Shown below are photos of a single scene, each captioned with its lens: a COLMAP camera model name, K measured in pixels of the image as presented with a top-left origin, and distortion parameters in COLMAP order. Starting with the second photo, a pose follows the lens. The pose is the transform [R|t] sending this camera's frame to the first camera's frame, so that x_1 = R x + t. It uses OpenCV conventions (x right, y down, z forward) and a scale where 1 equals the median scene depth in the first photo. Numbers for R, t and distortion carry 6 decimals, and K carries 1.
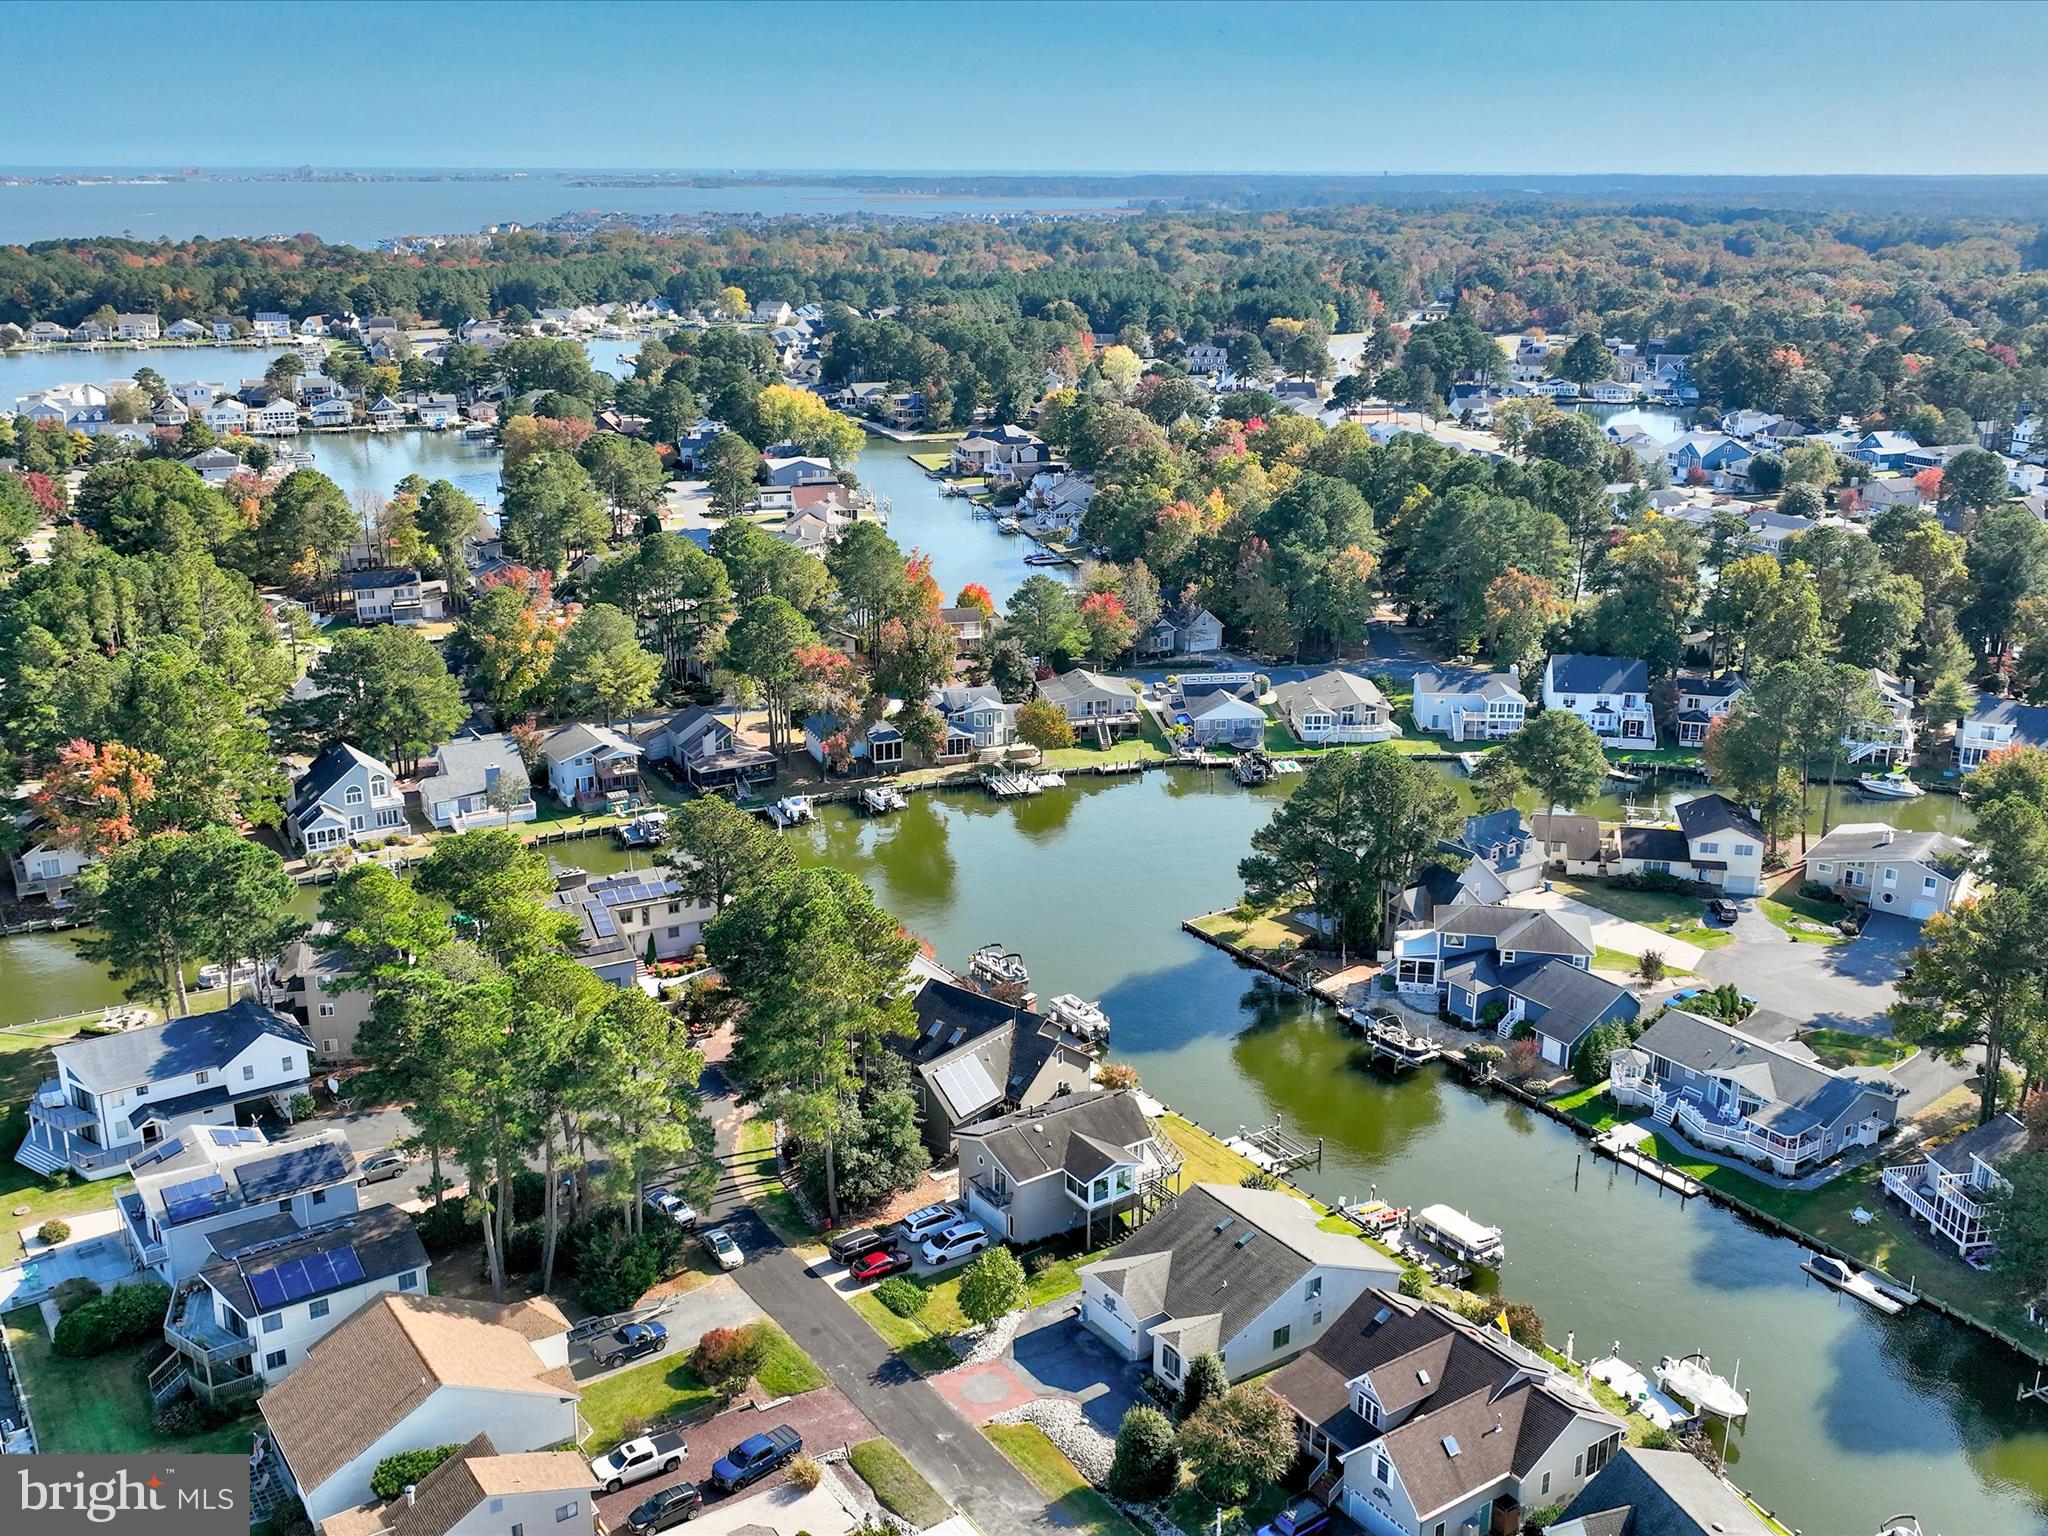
lens RADIAL K [[1915.7, 0, 1027.7], [0, 1915.7, 784.1], [0, 0, 1]] dist [0.012865, -0.022662]
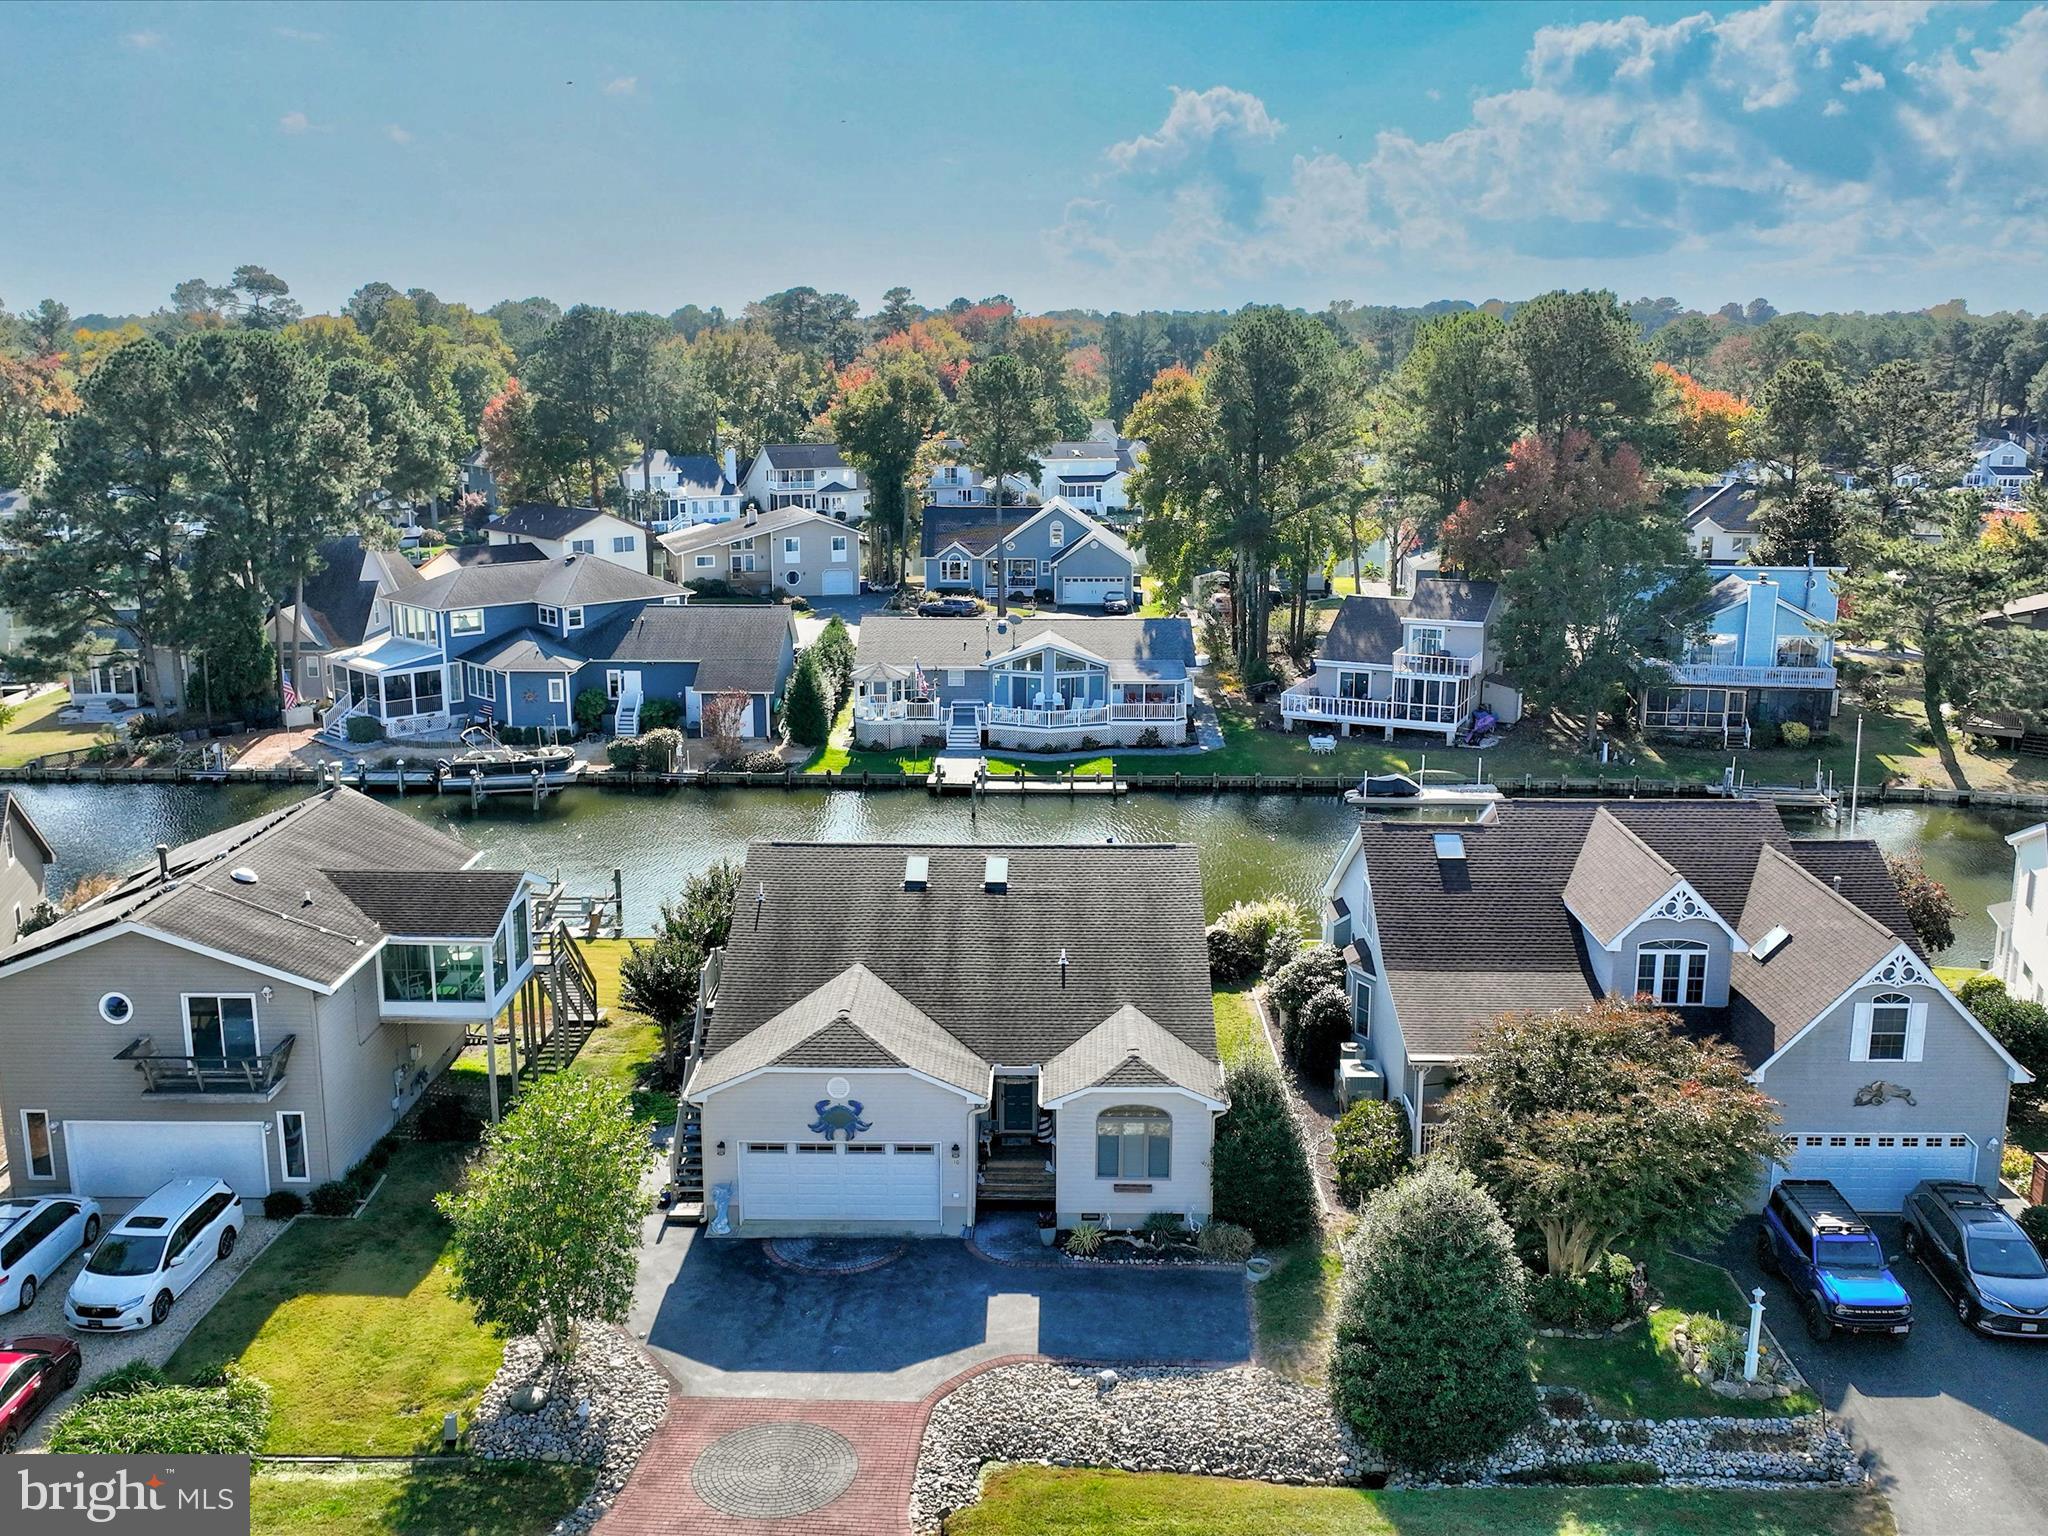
lens RADIAL K [[1915.7, 0, 1027.7], [0, 1915.7, 784.1], [0, 0, 1]] dist [0.012865, -0.022662]
pose [[0.576051, -0.187534, 0.795611, -0.147413], [0.250011, 0.967105, 0.046940, 0.143610], [-0.778241, 0.171871, 0.603987, 0.530244]]
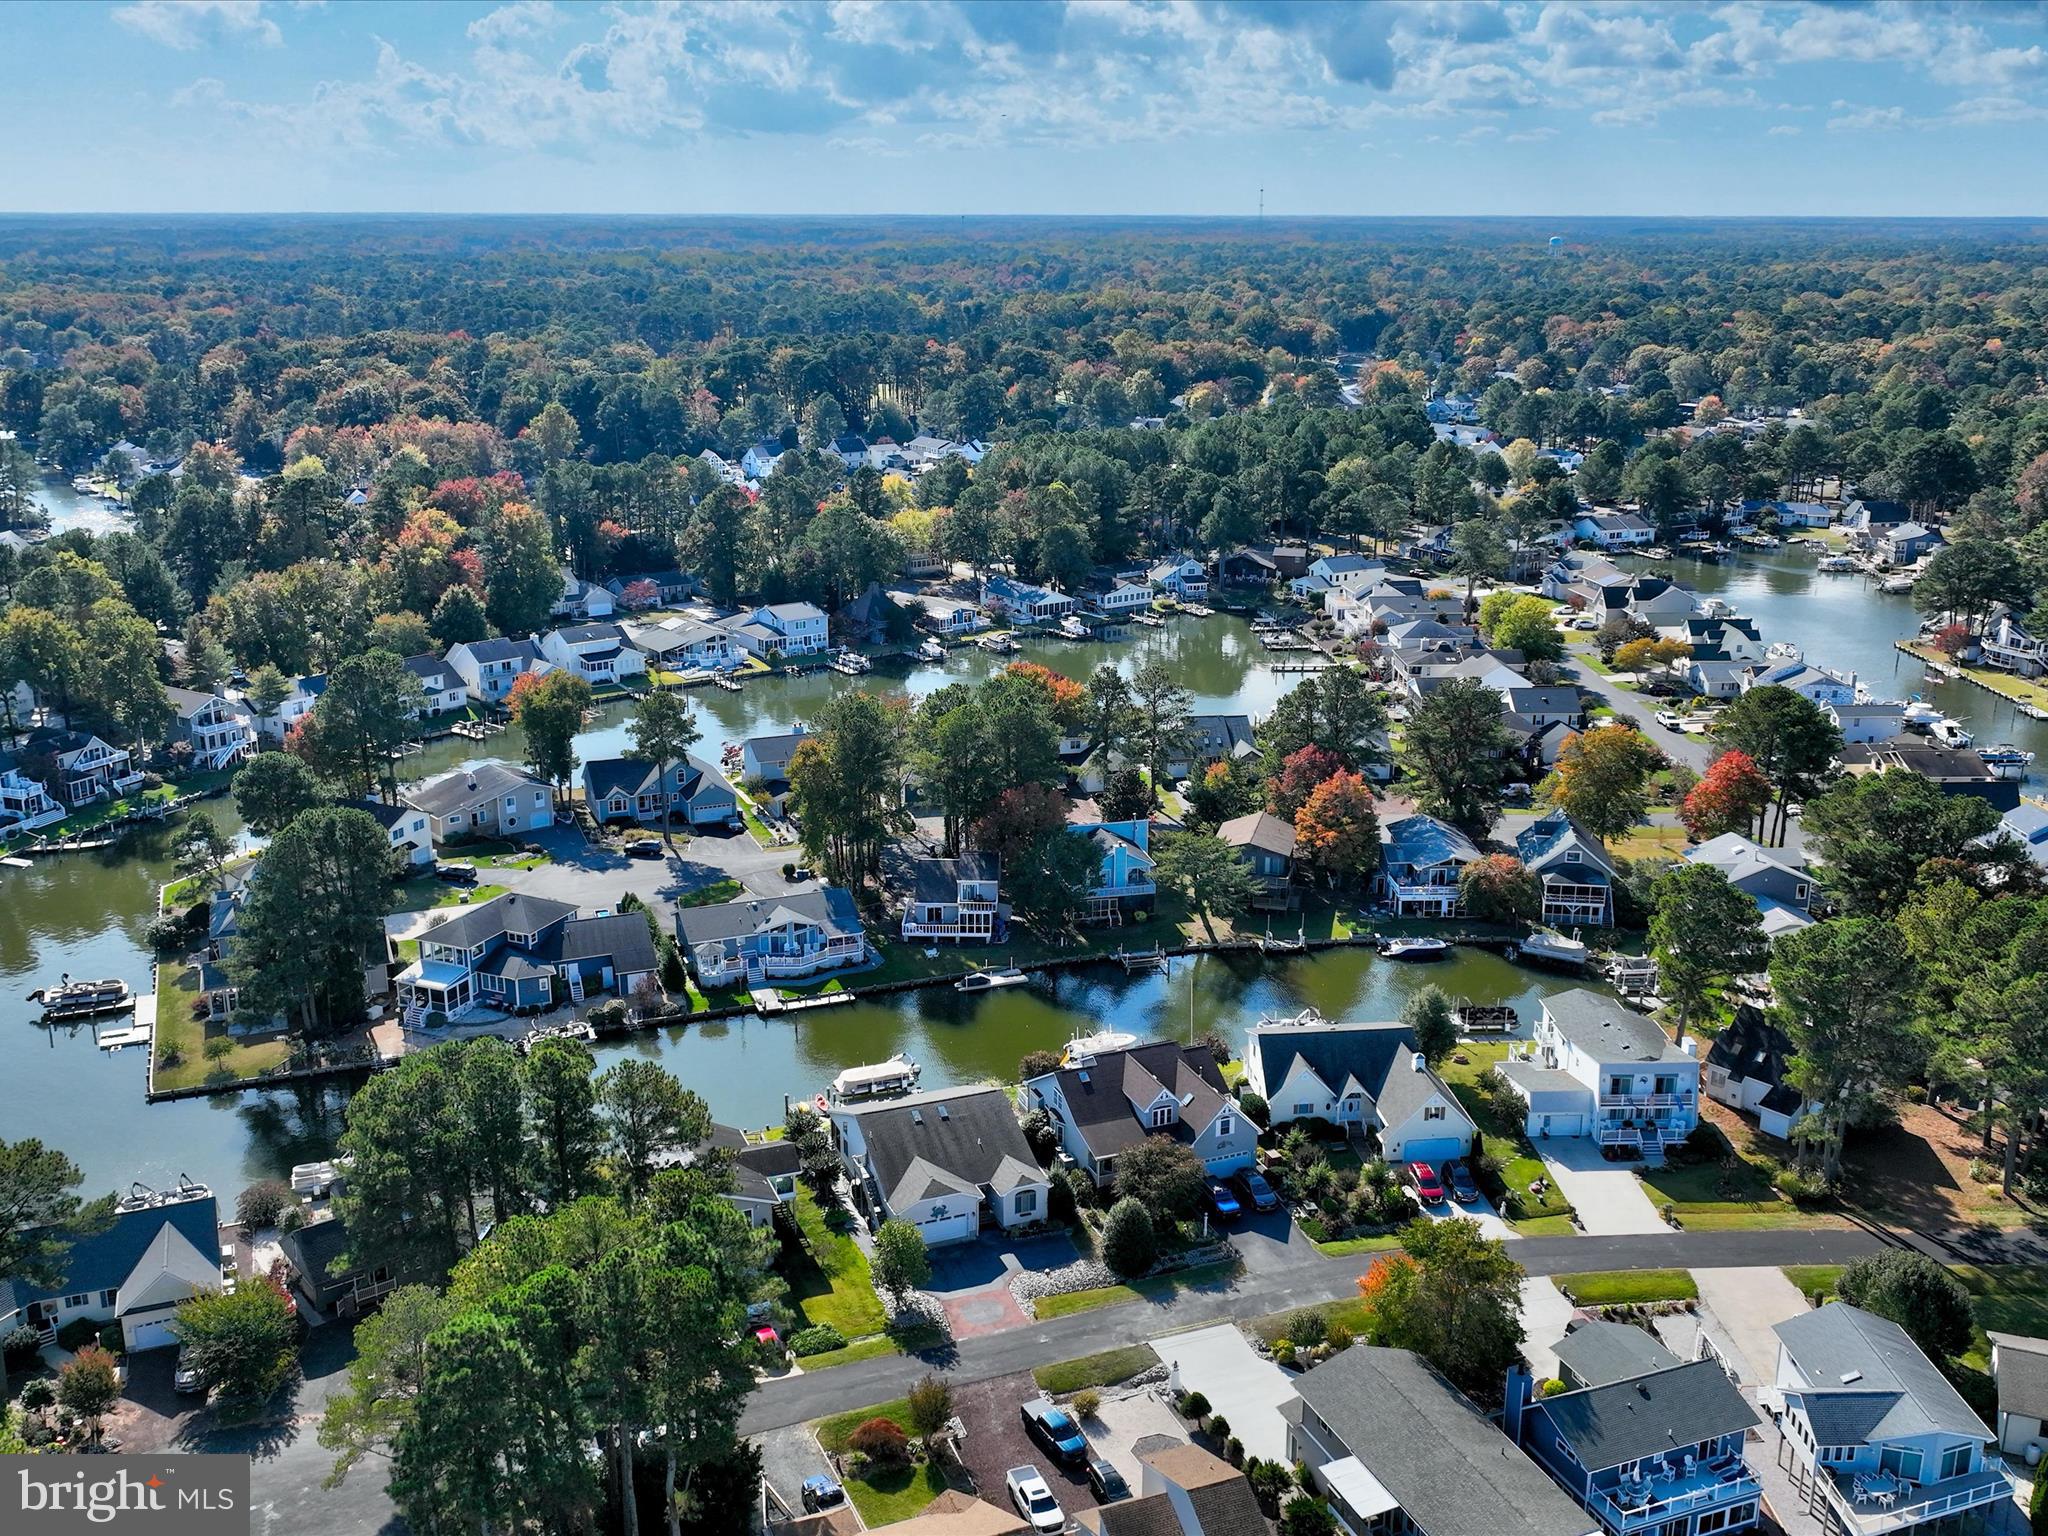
lens RADIAL K [[1915.7, 0, 1027.7], [0, 1915.7, 784.1], [0, 0, 1]] dist [0.012865, -0.022662]
pose [[0.211333, -0.284634, 0.935052, -0.667984], [0.296265, 0.930307, 0.216230, -0.140552], [-0.931432, 0.231327, 0.280932, 0.405076]]
